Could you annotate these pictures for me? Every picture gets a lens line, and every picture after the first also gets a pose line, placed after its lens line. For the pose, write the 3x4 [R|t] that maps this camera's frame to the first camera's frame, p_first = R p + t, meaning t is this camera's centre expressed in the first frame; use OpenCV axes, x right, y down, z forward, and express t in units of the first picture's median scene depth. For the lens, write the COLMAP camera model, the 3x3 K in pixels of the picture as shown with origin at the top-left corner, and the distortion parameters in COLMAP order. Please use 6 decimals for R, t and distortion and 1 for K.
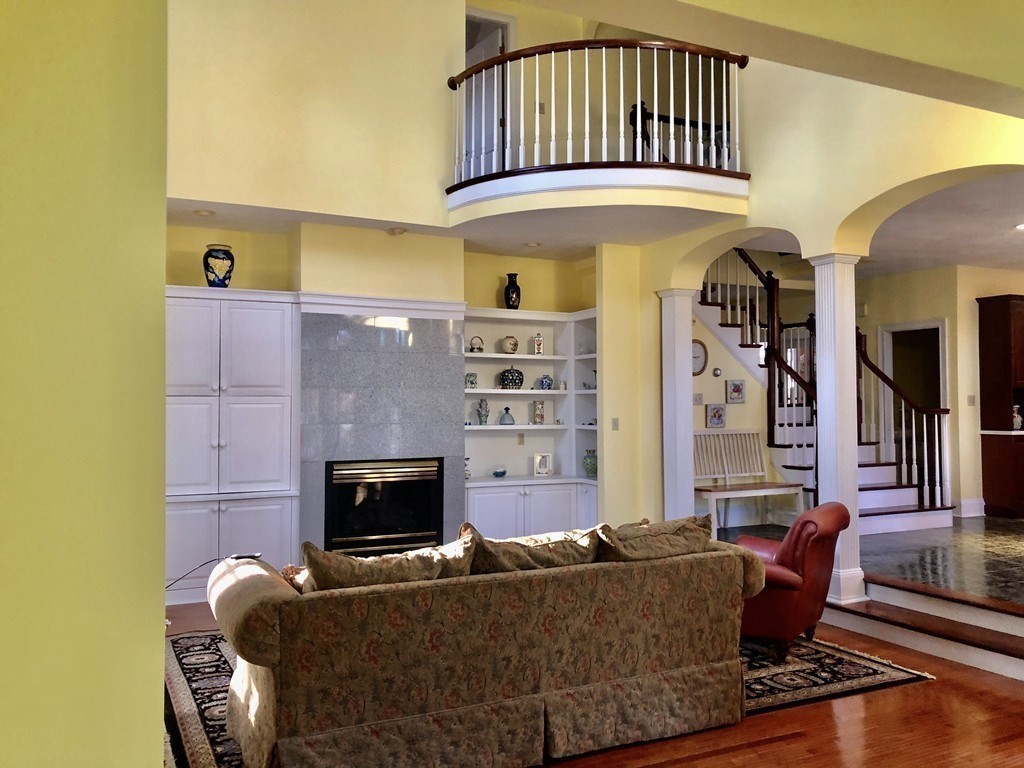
lens RADIAL K [[850.8, 0, 511.2], [0, 850.8, 382.5], [0, 0, 1]] dist [0.017230, 0.009735]
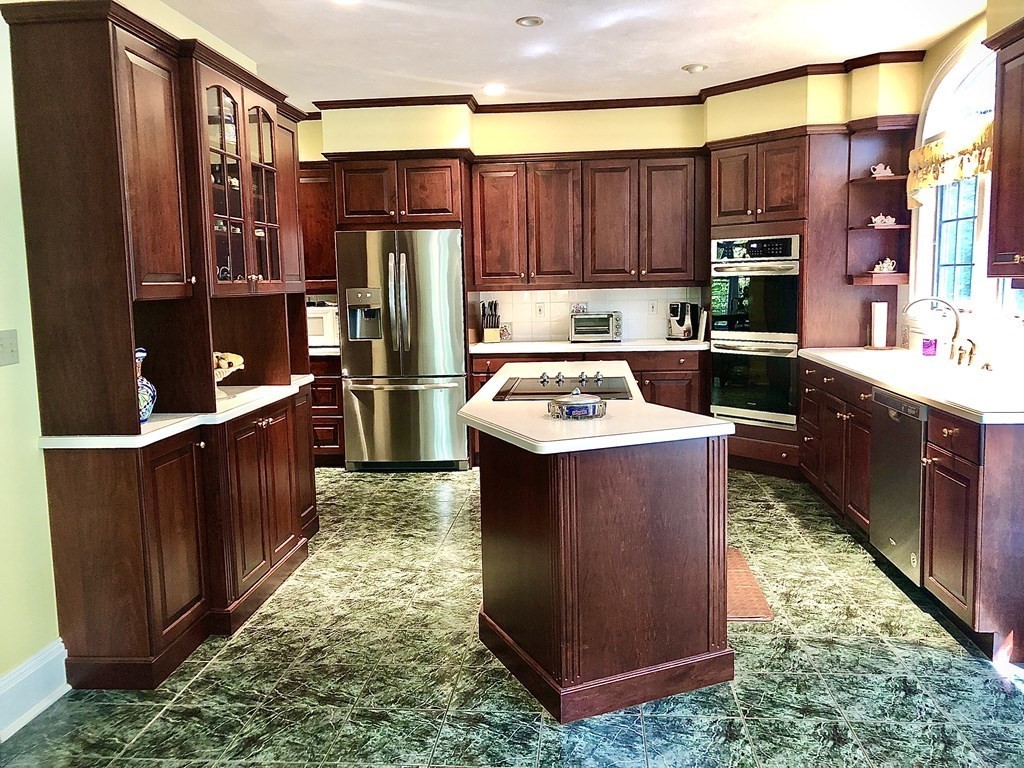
lens RADIAL K [[850.8, 0, 511.6], [0, 850.8, 383.2], [0, 0, 1]] dist [0.017230, 0.009735]
pose [[0.526491, -0.101172, 0.844140, 0.376439], [-0.004435, 0.992554, 0.121726, -0.004086], [-0.850169, -0.067831, 0.522122, 0.691737]]
